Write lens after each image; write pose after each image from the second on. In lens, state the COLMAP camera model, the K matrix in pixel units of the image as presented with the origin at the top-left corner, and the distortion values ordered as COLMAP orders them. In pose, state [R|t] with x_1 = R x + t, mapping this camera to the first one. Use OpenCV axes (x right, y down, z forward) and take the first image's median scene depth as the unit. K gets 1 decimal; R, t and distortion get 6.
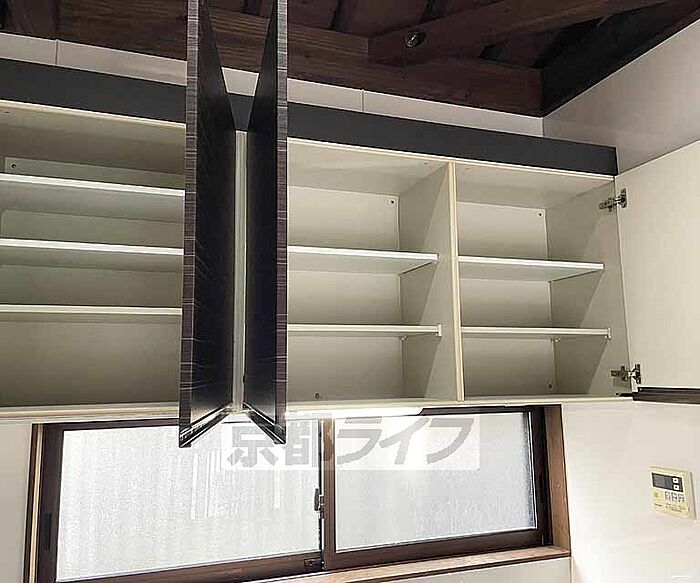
lens RADIAL K [[583.5, 0, 363.7], [0, 583.5, 296.3], [0, 0, 1]] dist [0.030638, -0.006512]
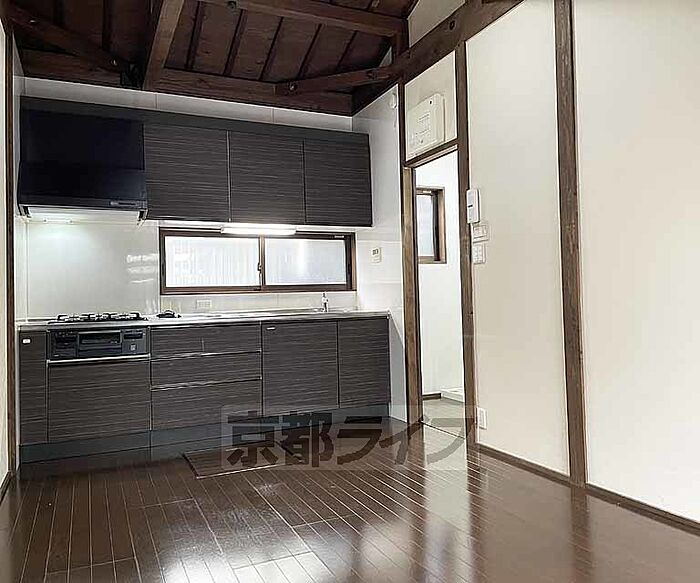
lens RADIAL K [[572.7, 0, 350.0], [0, 572.7, 291.5], [0, 0, 1]] dist [0.004371, 0.002719]
pose [[0.997173, -0.016285, 0.073352, 0.143639], [0.008555, 0.994490, 0.104480, 0.184405], [-0.074649, -0.103557, 0.991818, -1.638250]]
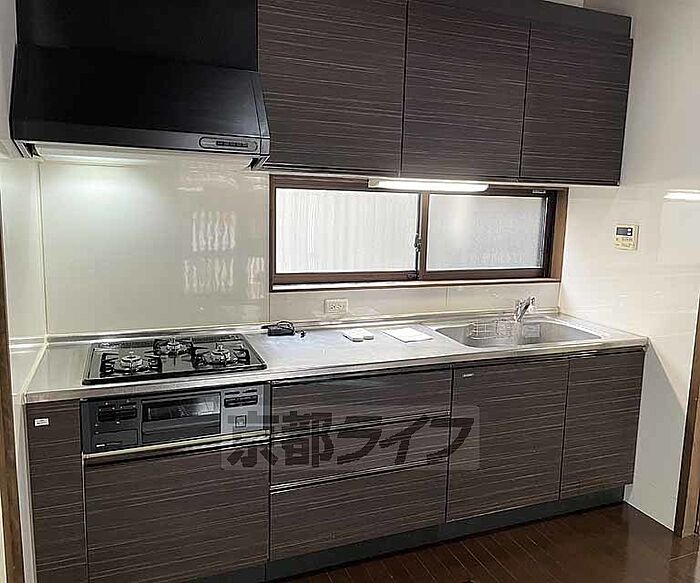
lens RADIAL K [[583.5, 0, 363.7], [0, 583.5, 296.3], [0, 0, 1]] dist [0.030638, -0.006512]
pose [[0.998911, 0.034557, 0.031358, -0.271939], [-0.041786, 0.961539, 0.271471, 0.052493], [-0.020771, -0.272486, 0.961936, -0.632163]]
